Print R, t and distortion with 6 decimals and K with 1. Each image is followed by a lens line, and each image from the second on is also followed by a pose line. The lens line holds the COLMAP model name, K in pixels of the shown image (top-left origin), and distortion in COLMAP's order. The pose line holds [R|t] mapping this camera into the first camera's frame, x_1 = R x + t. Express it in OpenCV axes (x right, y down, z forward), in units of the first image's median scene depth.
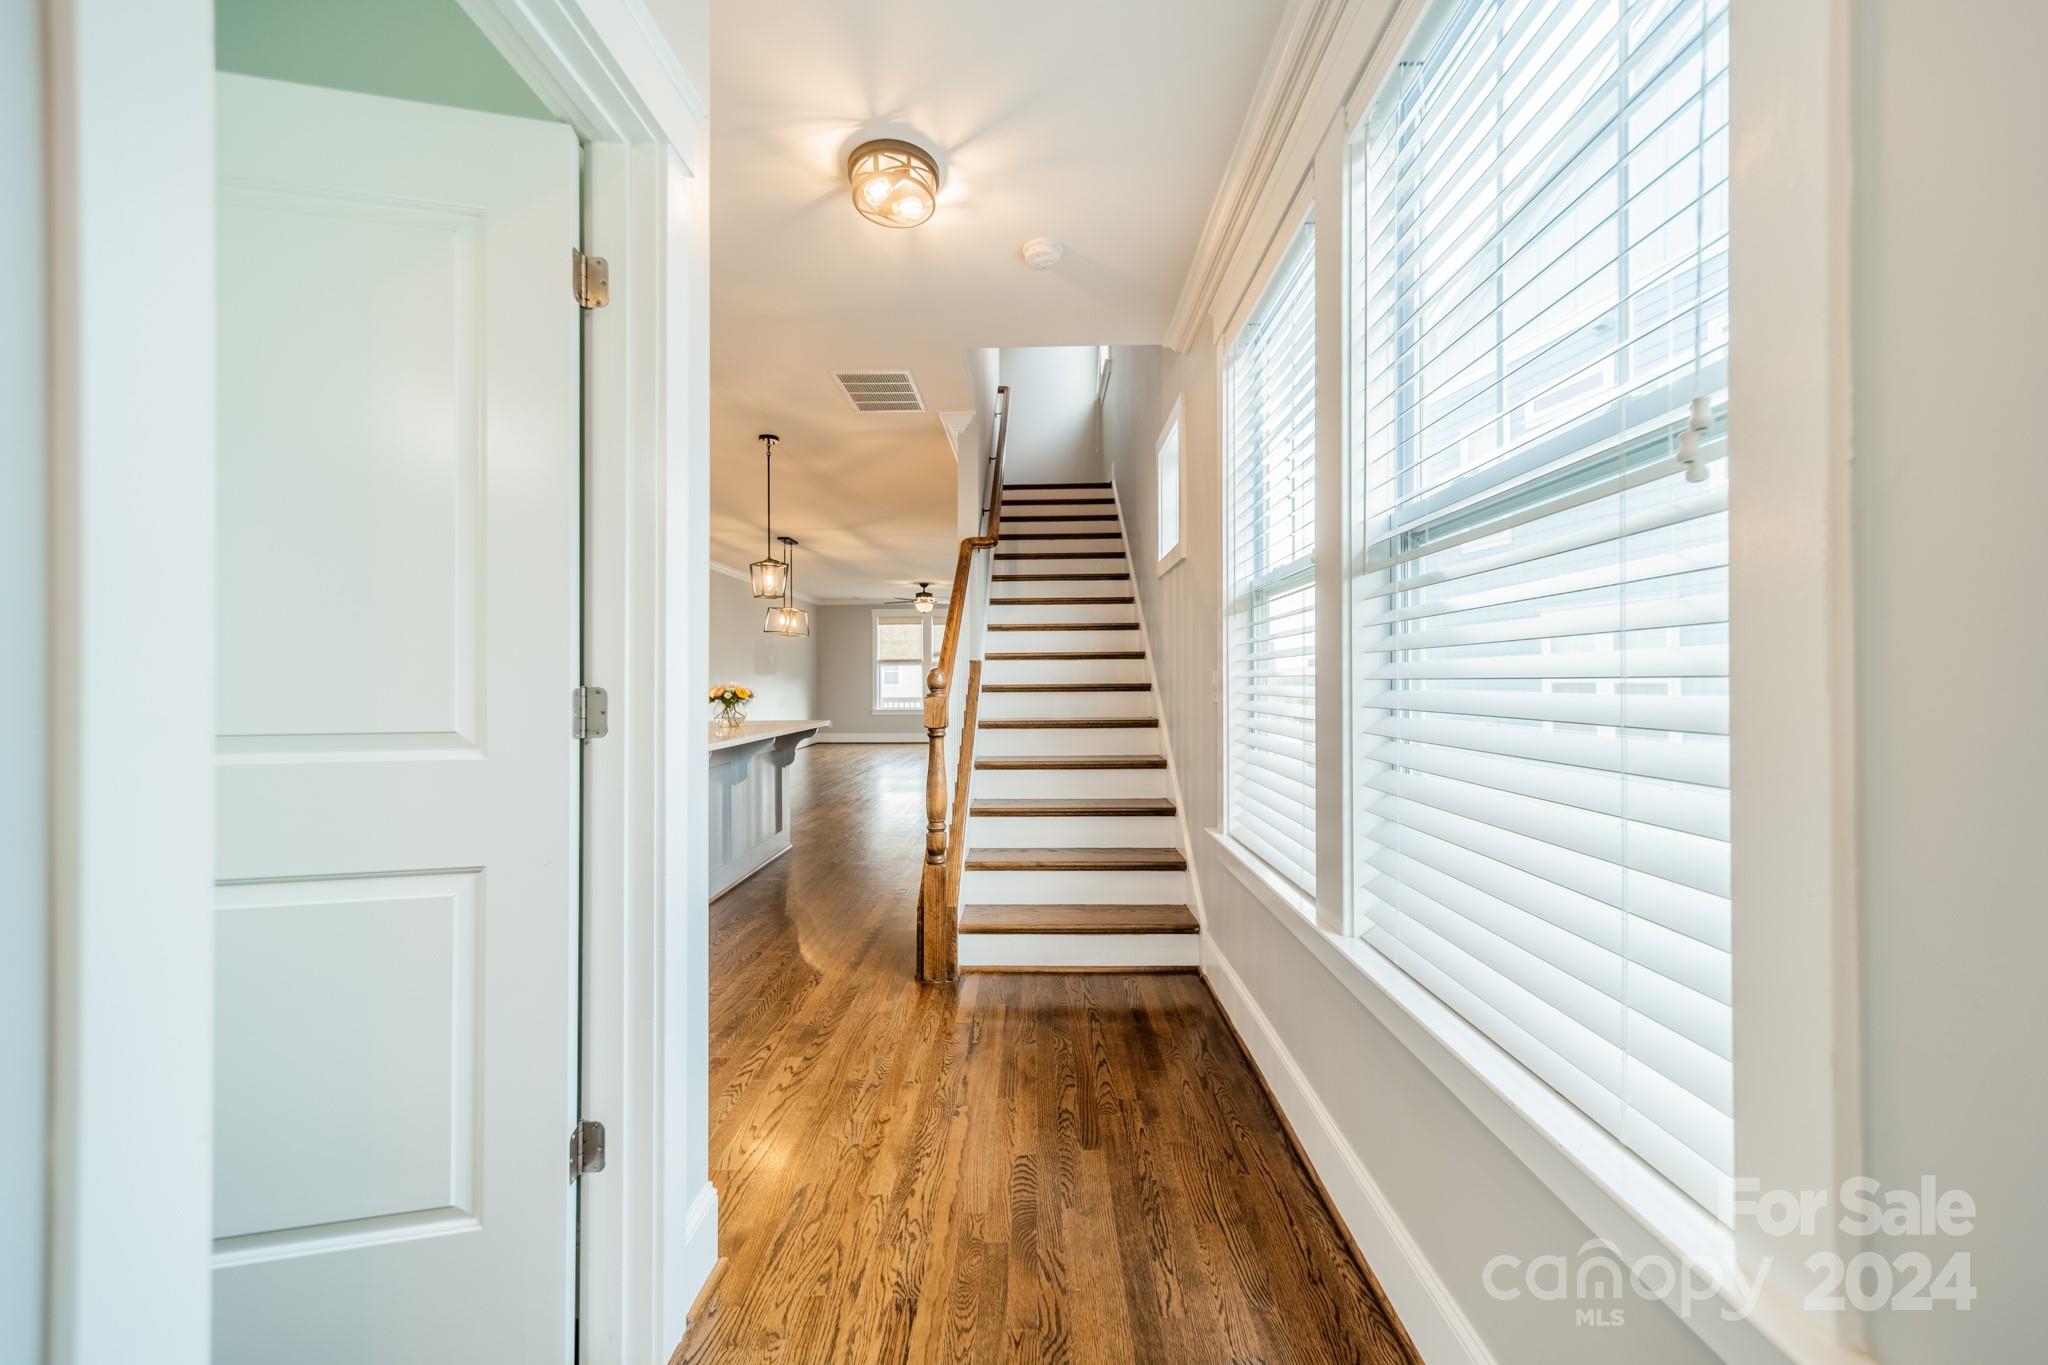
lens RADIAL K [[741.3, 0, 1020.1], [0, 741.3, 676.7], [0, 0, 1]] dist [-0.000046, -0.000015]
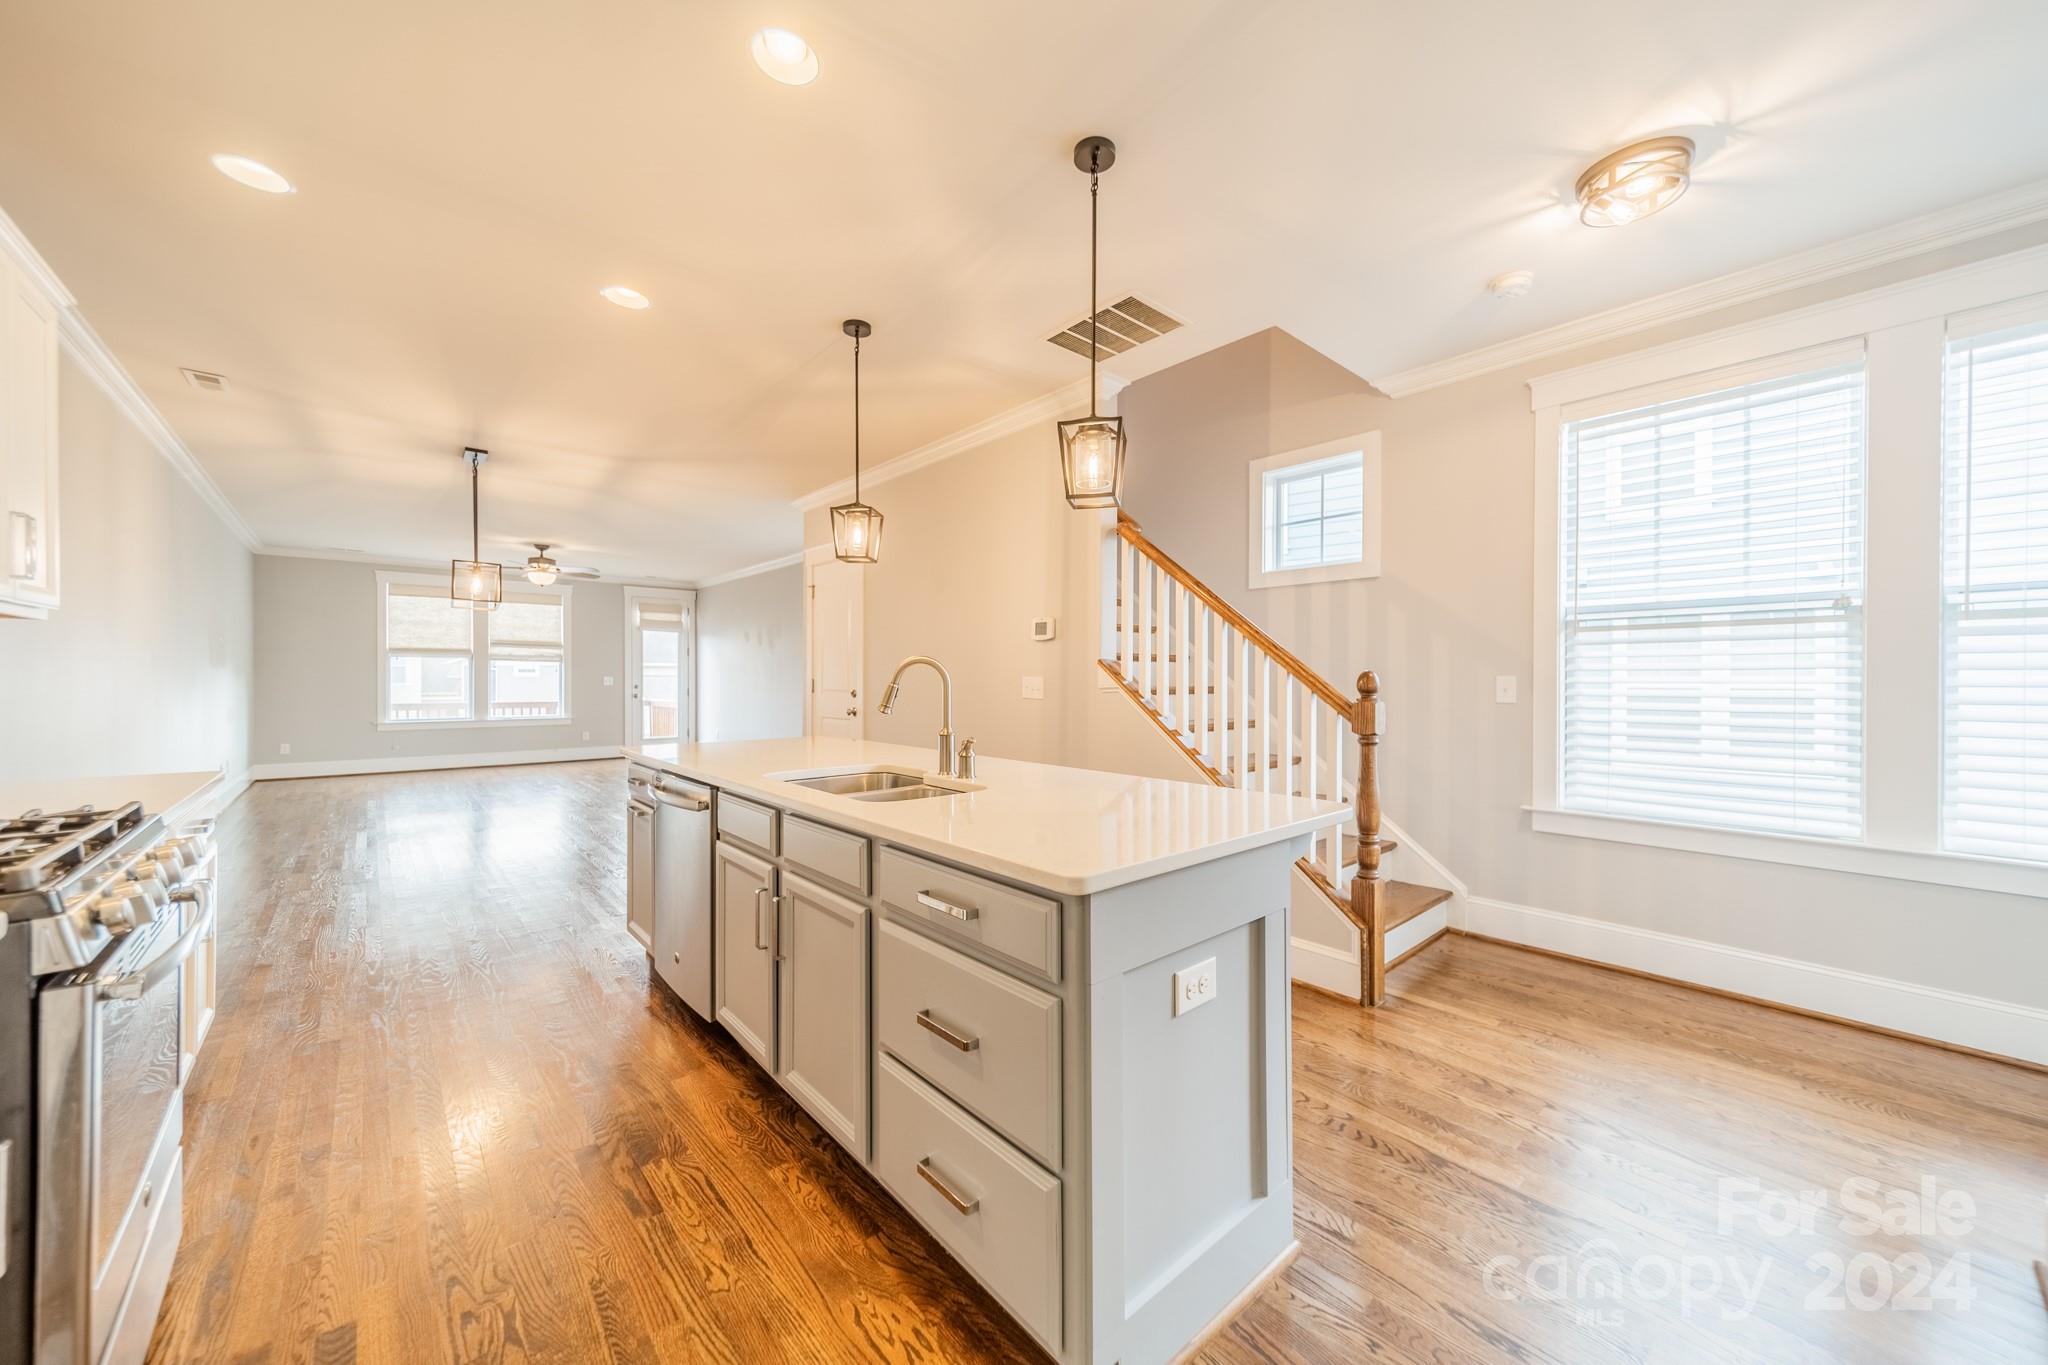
lens RADIAL K [[732.5, 0, 1020.3], [0, 732.5, 682.1], [0, 0, 1]] dist [0.006409, -0.000157]
pose [[0.733870, 0.003981, 0.679278, -0.817543], [-0.008831, 0.999954, 0.003680, 0.002962], [-0.679232, -0.008700, 0.733872, 0.471077]]
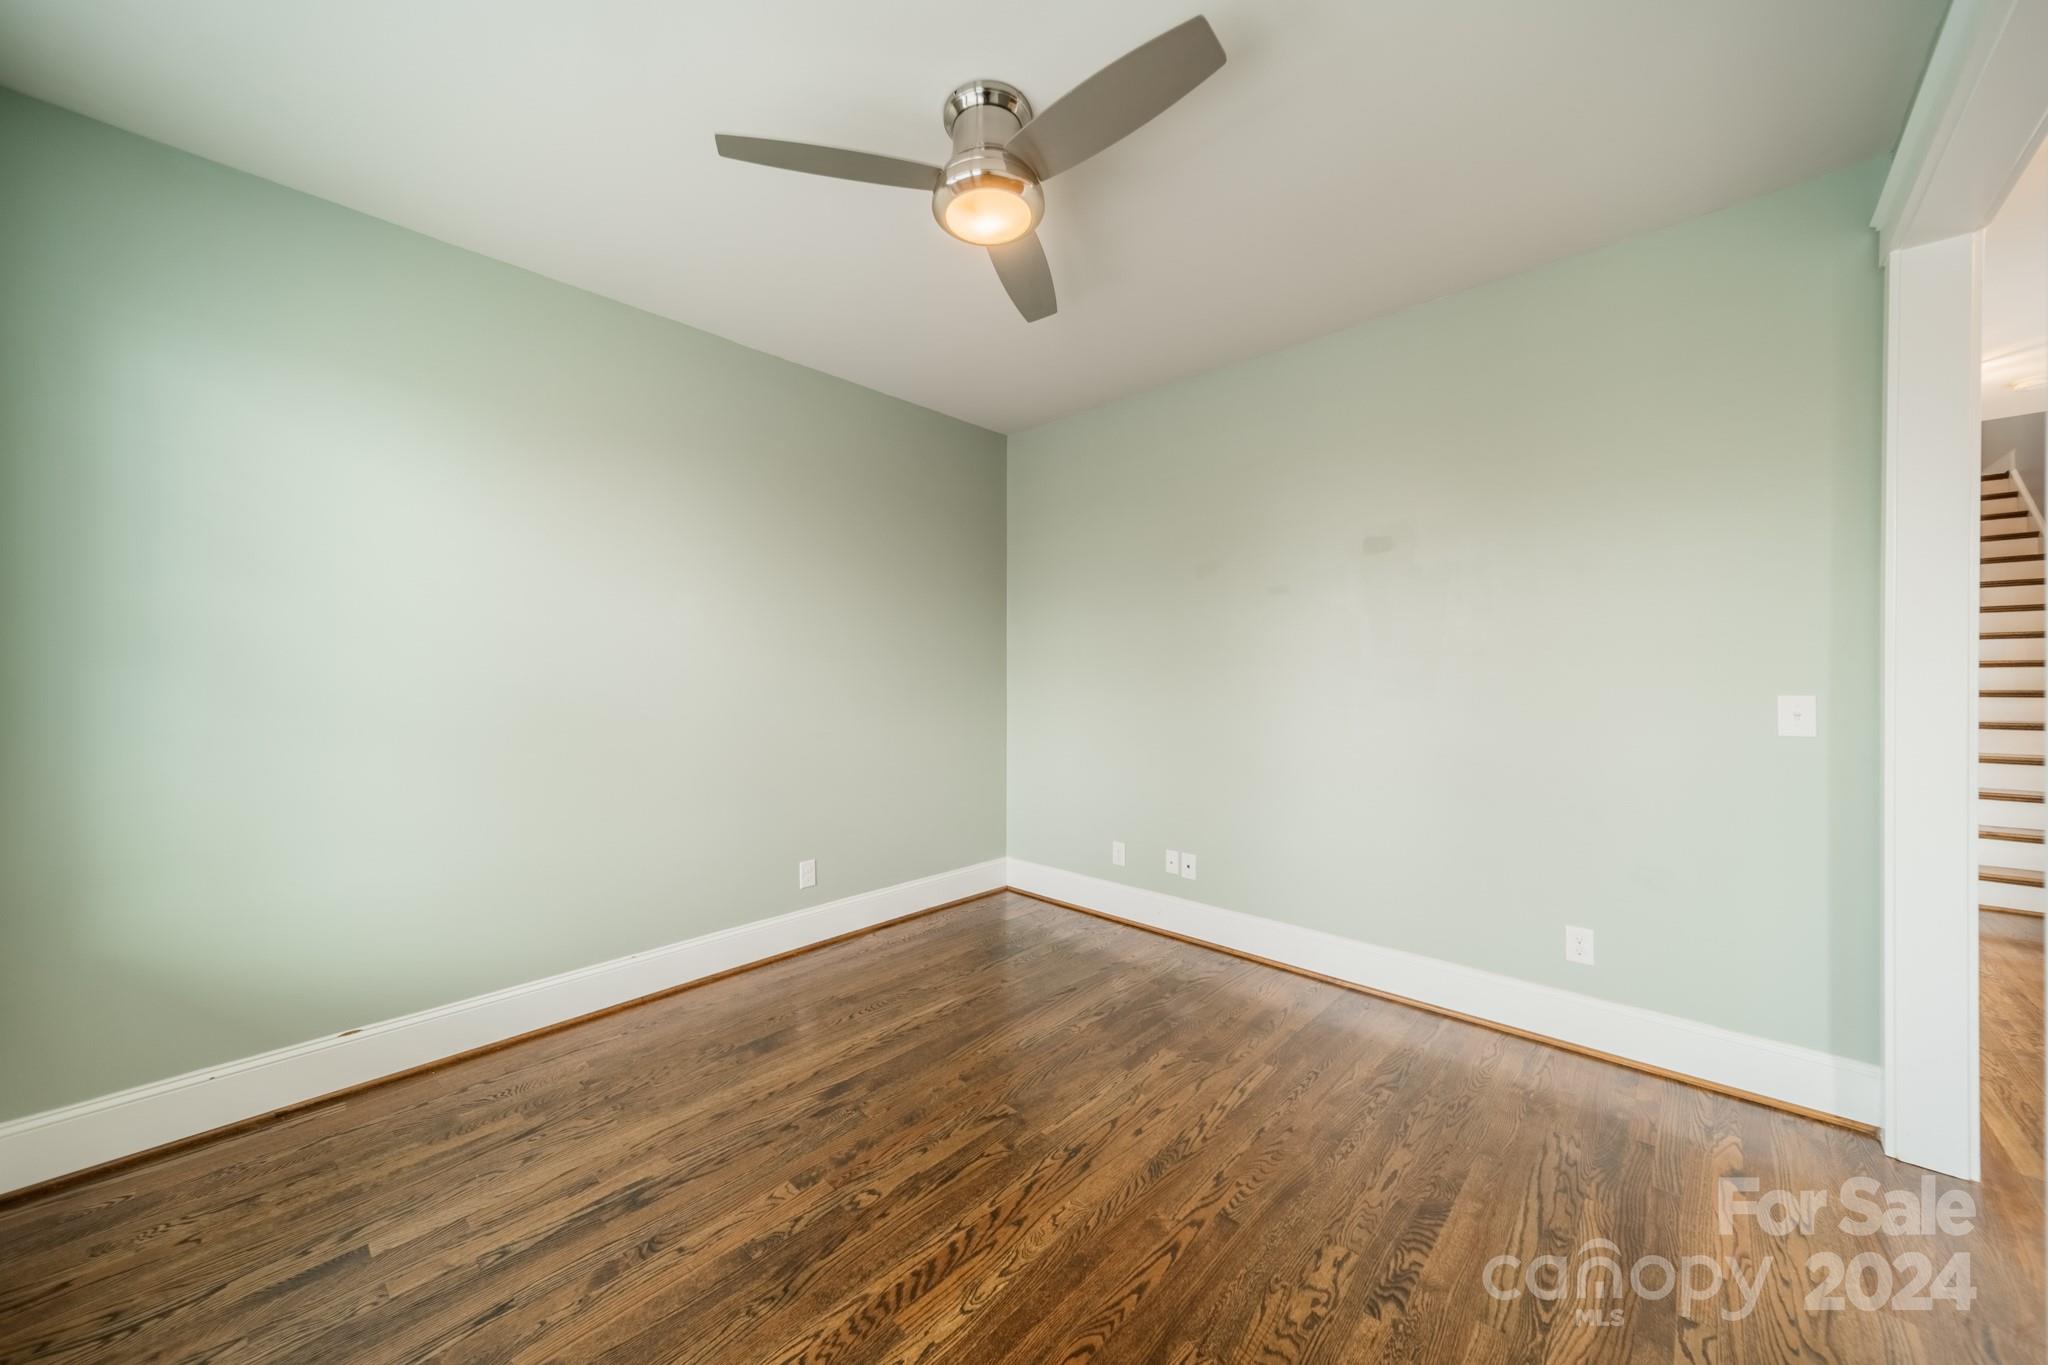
lens RADIAL K [[728.0, 0, 1021.9], [0, 728.0, 675.1], [0, 0, 1]] dist [0.006025, -0.000059]
pose [[0.747272, 0.004086, -0.664506, -0.322955], [0.000928, 0.999974, 0.007192, -0.025575], [0.664518, -0.005990, 0.747248, -0.884160]]
